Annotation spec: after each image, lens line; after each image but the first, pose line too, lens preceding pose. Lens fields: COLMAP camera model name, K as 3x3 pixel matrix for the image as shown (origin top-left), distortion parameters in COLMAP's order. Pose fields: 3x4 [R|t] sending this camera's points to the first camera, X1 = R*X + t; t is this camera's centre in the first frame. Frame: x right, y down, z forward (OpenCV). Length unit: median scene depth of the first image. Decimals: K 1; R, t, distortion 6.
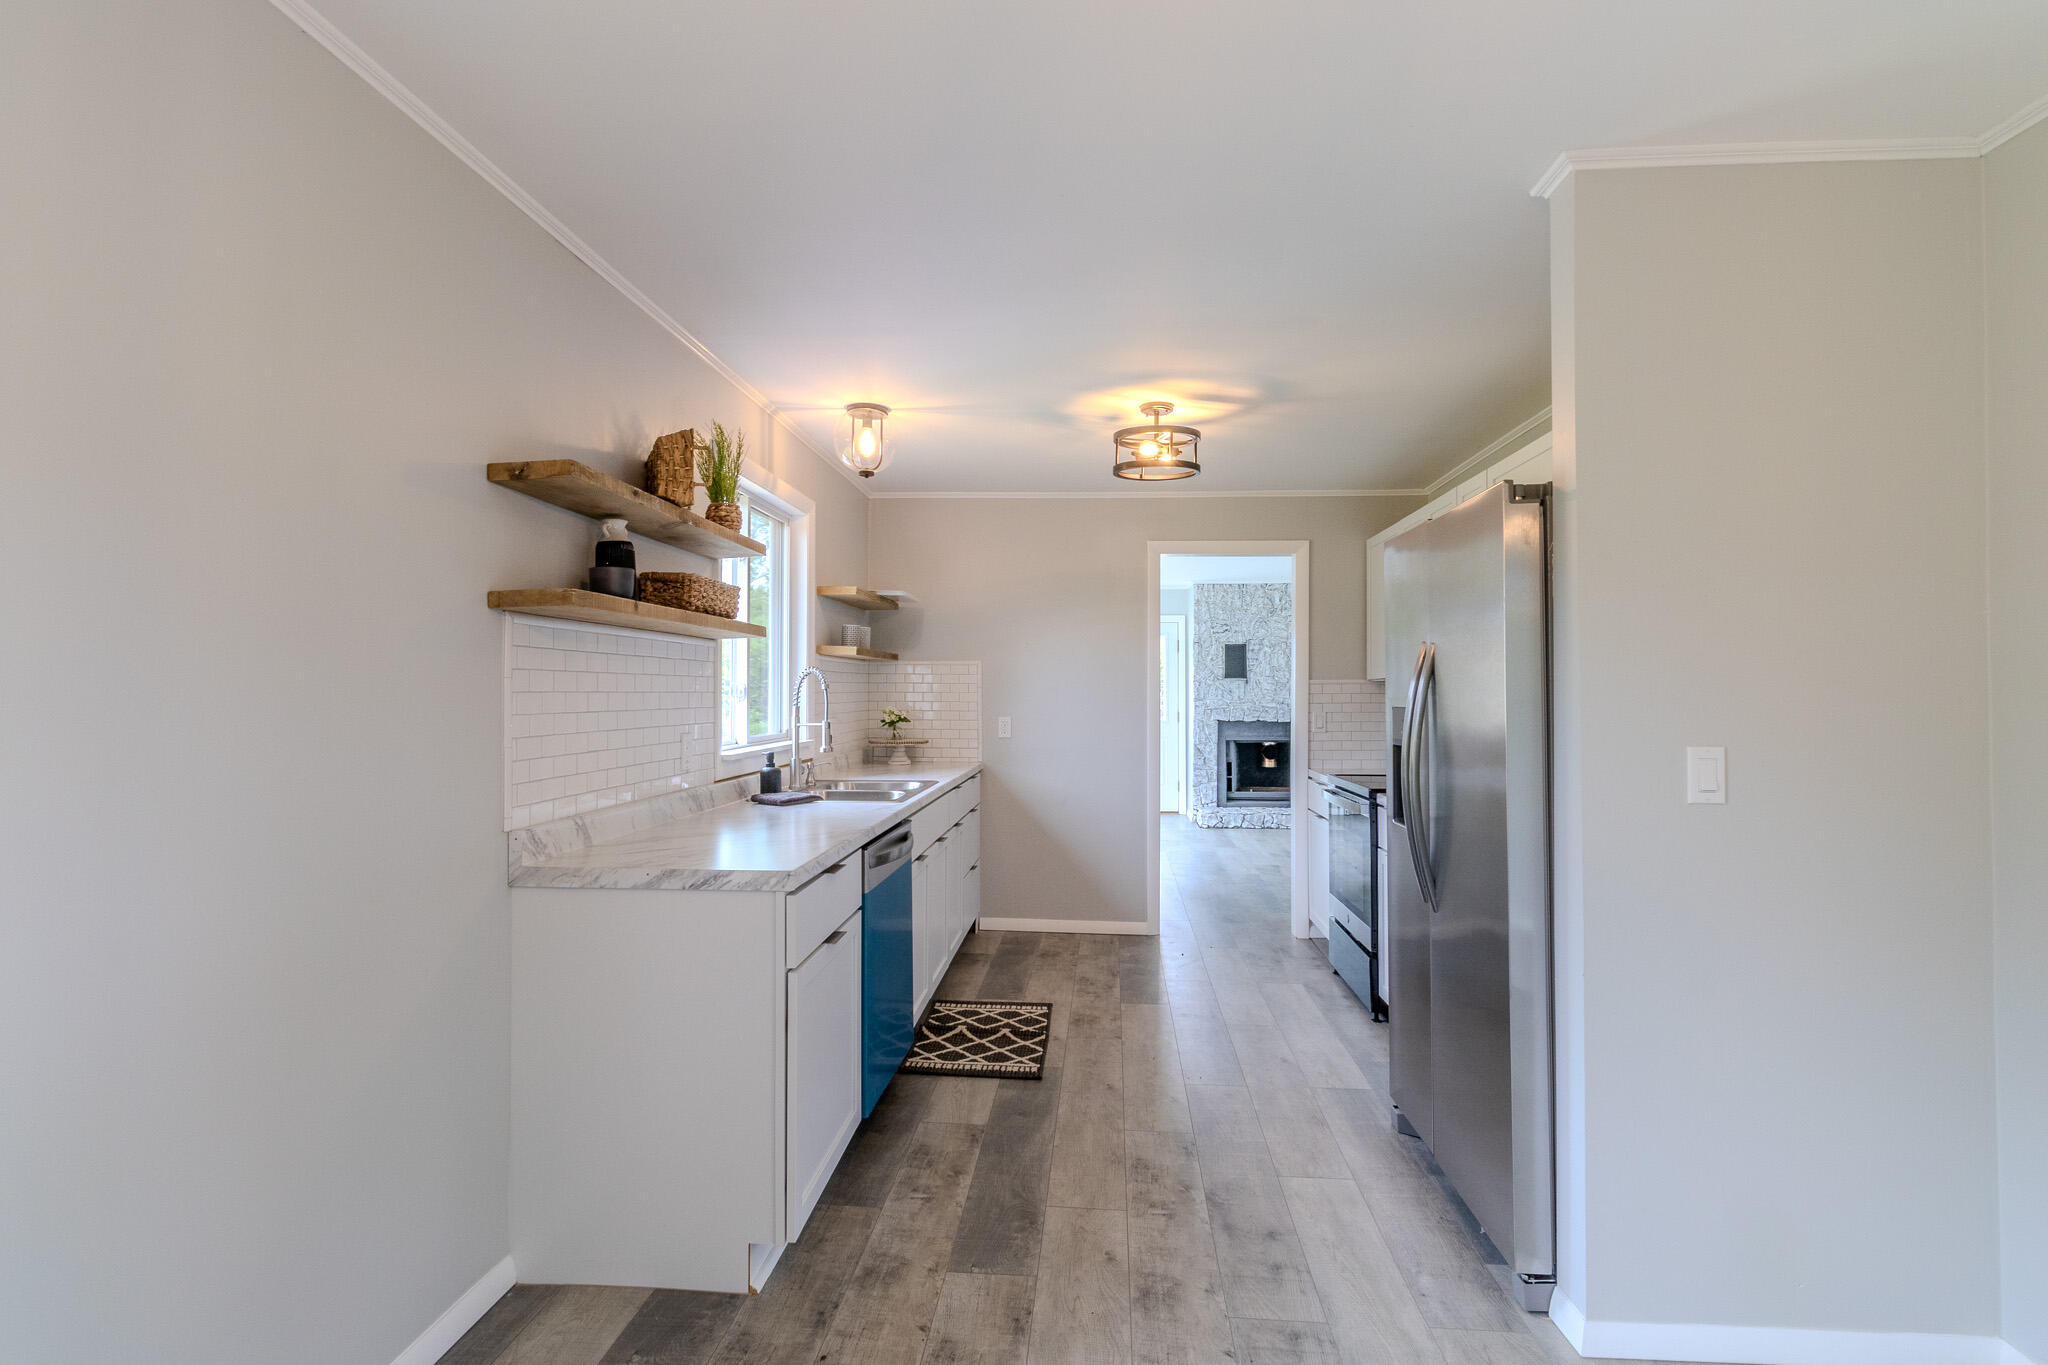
lens RADIAL K [[954.4, 0, 1034.9], [0, 954.4, 682.7], [0, 0, 1]] dist [-0.001588, -0.000191]
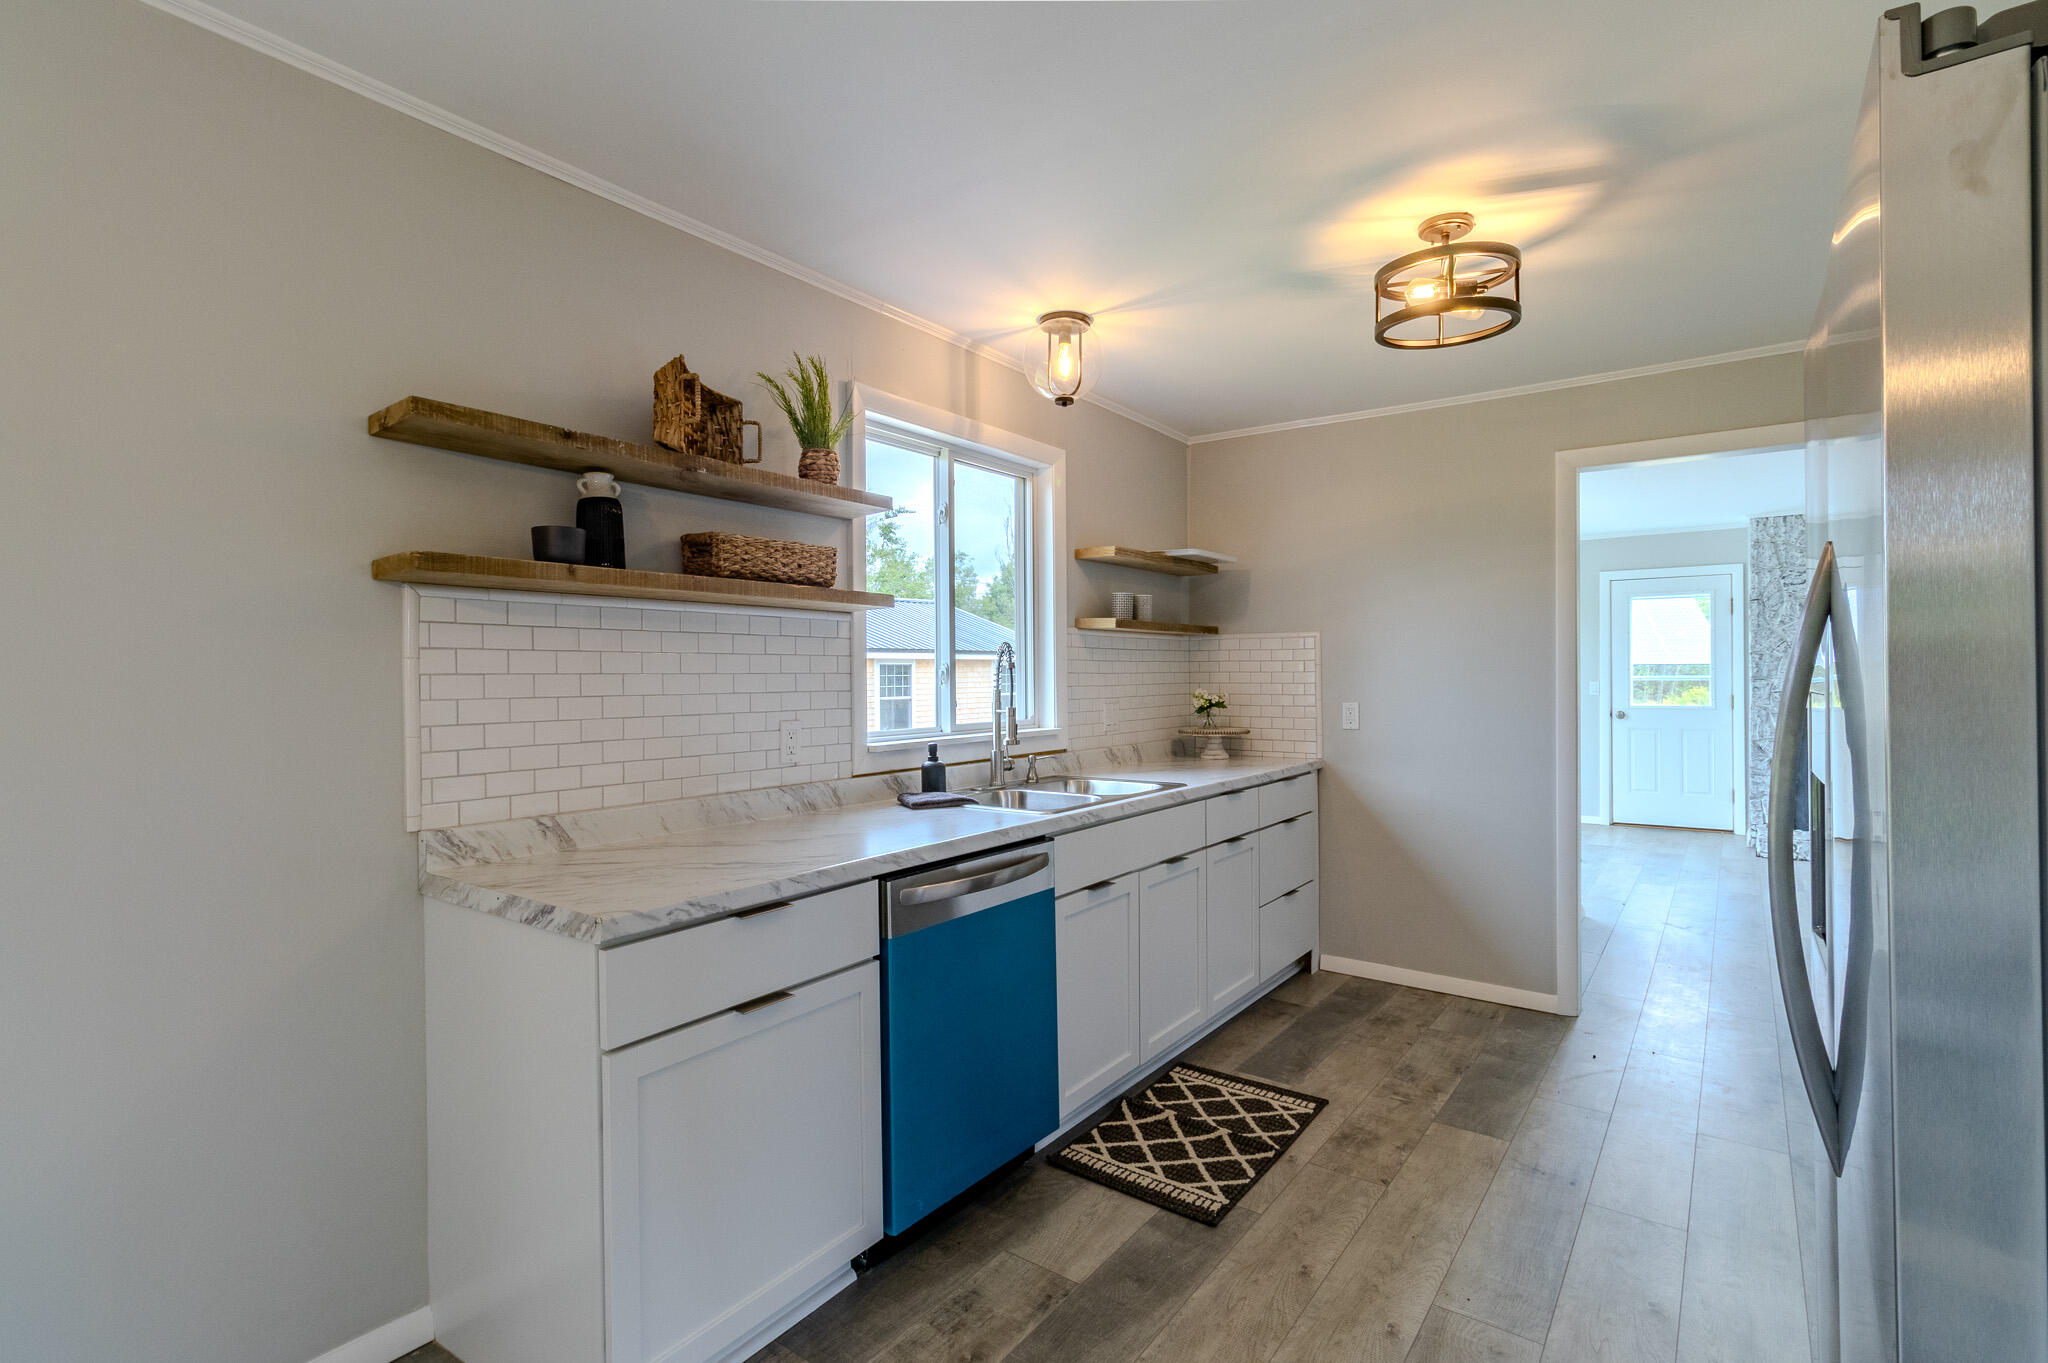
lens RADIAL K [[954.4, 0, 1019.4], [0, 954.4, 681.2], [0, 0, 1]] dist [-0.001588, -0.000191]
pose [[0.855042, -0.005893, -0.518525, 0.212499], [0.014705, 0.999809, 0.012885, 0.007003], [0.518350, -0.018642, 0.854965, 0.292906]]
